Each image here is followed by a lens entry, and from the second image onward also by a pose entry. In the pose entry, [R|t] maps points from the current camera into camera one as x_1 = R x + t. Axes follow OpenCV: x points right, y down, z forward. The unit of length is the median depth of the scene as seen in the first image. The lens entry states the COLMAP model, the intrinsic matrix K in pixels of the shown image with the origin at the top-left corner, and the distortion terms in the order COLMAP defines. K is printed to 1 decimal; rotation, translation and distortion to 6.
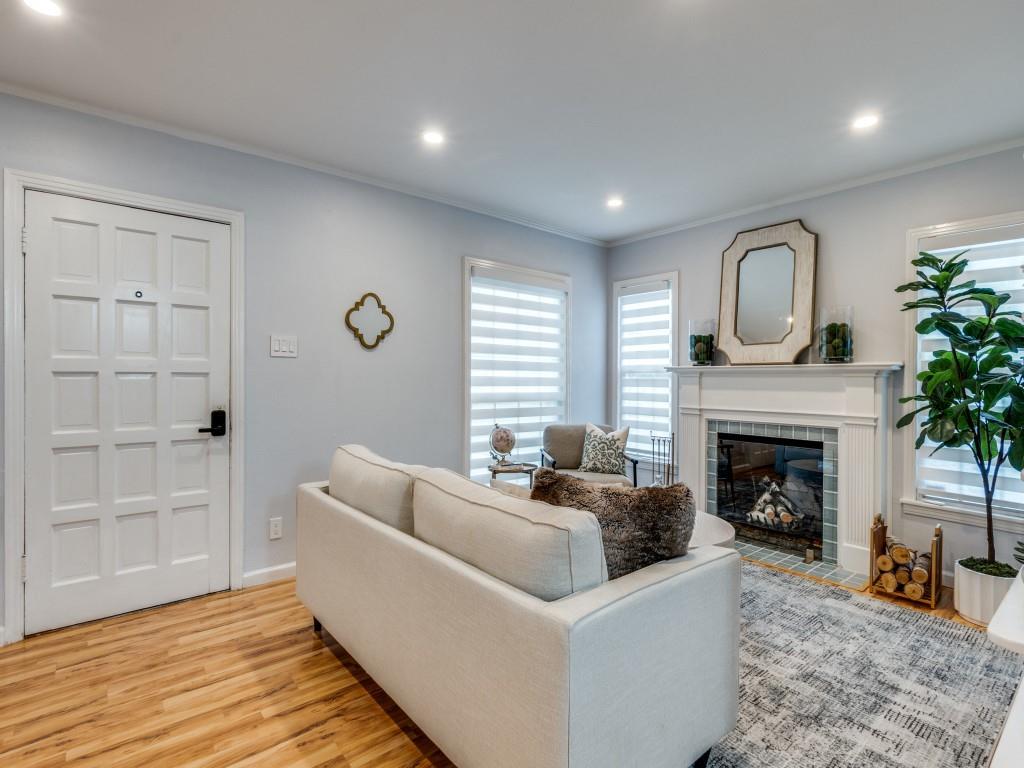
lens RADIAL K [[512.1, 0, 524.3], [0, 512.1, 377.3], [0, 0, 1]] dist [0.000713, 0.001024]
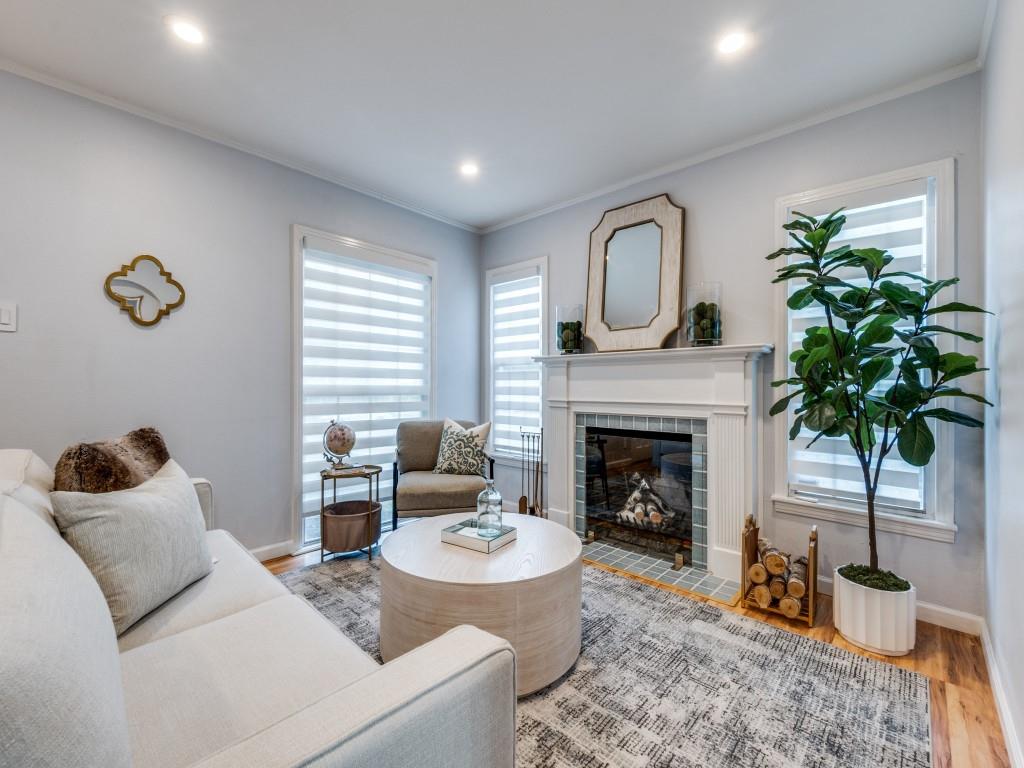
lens RADIAL K [[445.6, 0, 507.7], [0, 445.6, 380.7], [0, 0, 1]] dist [-0.001898, 0.000456]
pose [[0.993017, -0.004093, 0.117903, 0.151587], [0.005021, 0.999959, -0.007580, 0.032387], [-0.117867, 0.008119, 0.992996, 0.231134]]
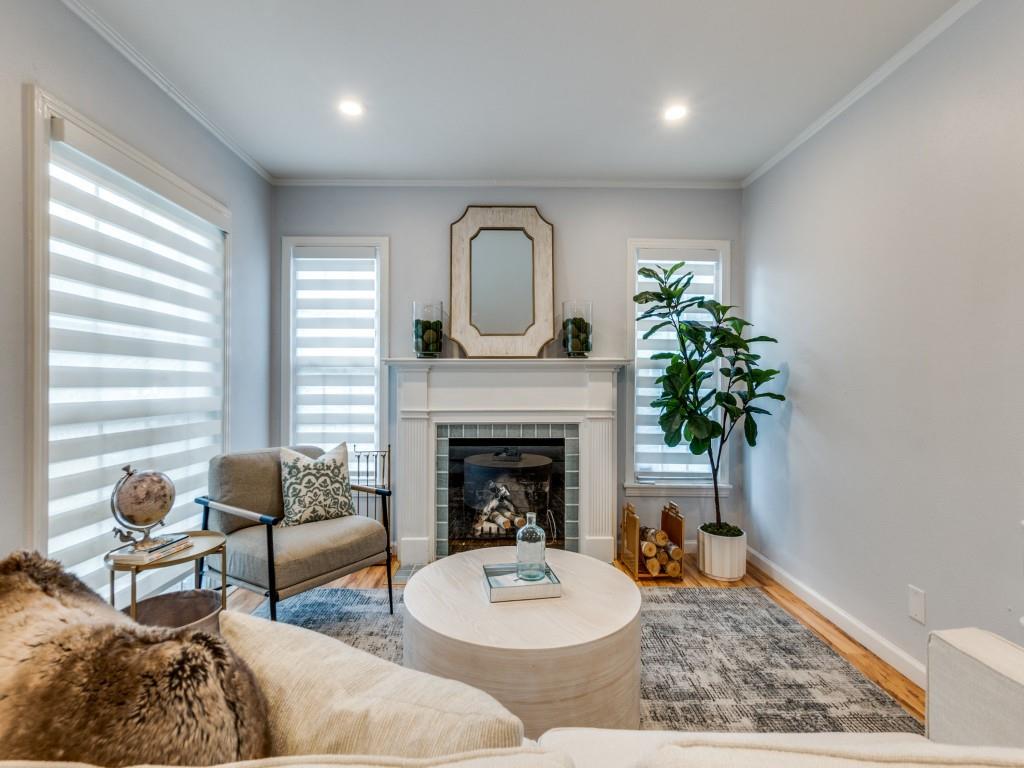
lens RADIAL K [[483.2, 0, 510.7], [0, 483.2, 379.1], [0, 0, 1]] dist [-0.002107, -0.000135]
pose [[0.634000, -0.003158, 0.773326, -0.178531], [0.001715, 0.999995, 0.002678, 0.009357], [-0.773331, -0.000372, 0.634003, 0.448292]]
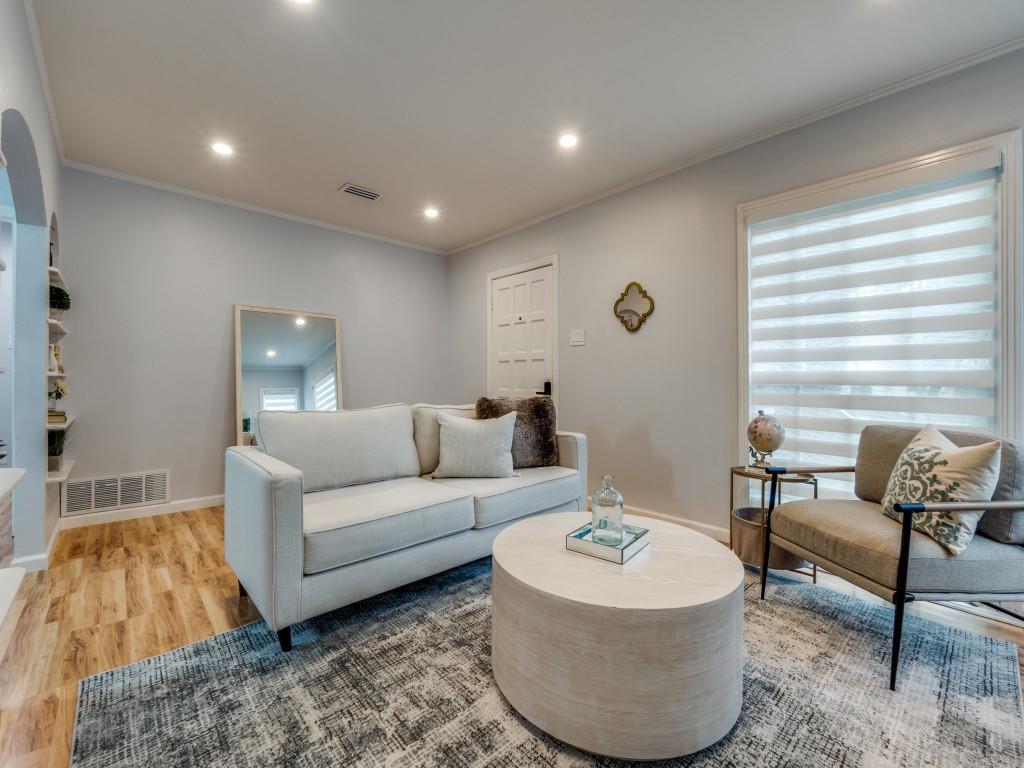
lens RADIAL K [[437.8, 0, 512.0], [0, 437.8, 384.0], [0, 0, 1]] dist [0.000695, 0.000186]
pose [[0.037381, -0.002500, -0.999298, 0.586591], [-0.006696, 0.999974, -0.002753, 0.056403], [0.999279, 0.006794, 0.037363, 0.624240]]
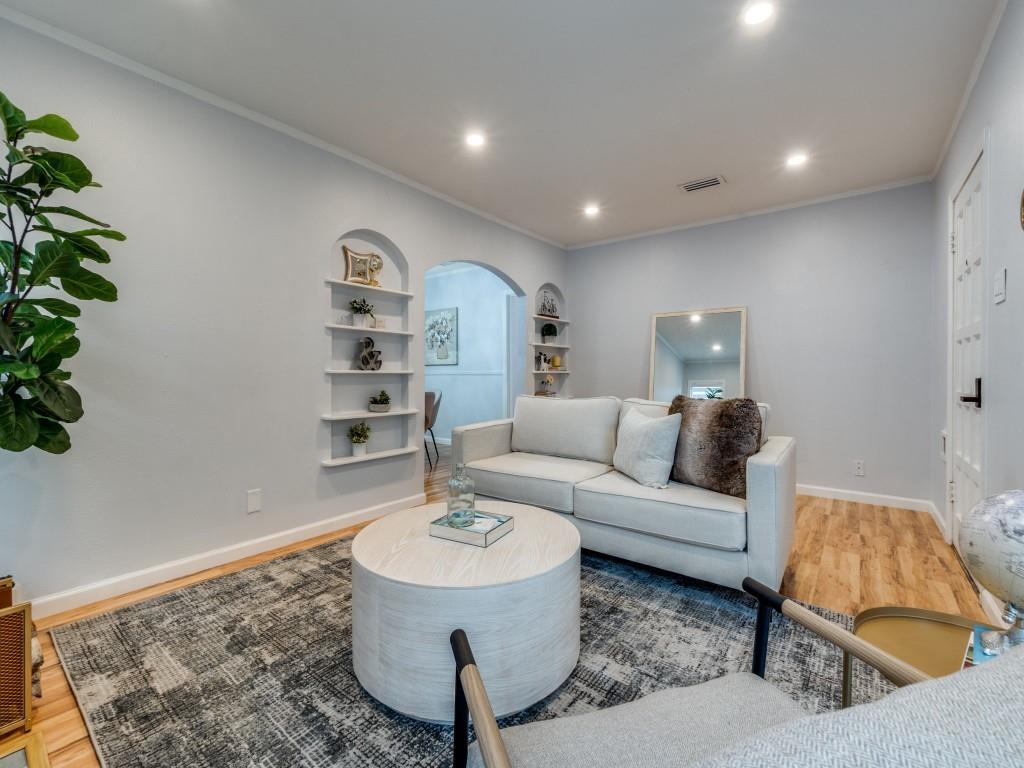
lens RADIAL K [[445.6, 0, 507.7], [0, 445.6, 380.7], [0, 0, 1]] dist [-0.001898, 0.000456]
pose [[-0.980347, -0.004129, -0.197239, 0.230745], [-0.007686, 0.999821, 0.017270, 0.047500], [0.197133, 0.018446, -0.980203, 1.172786]]
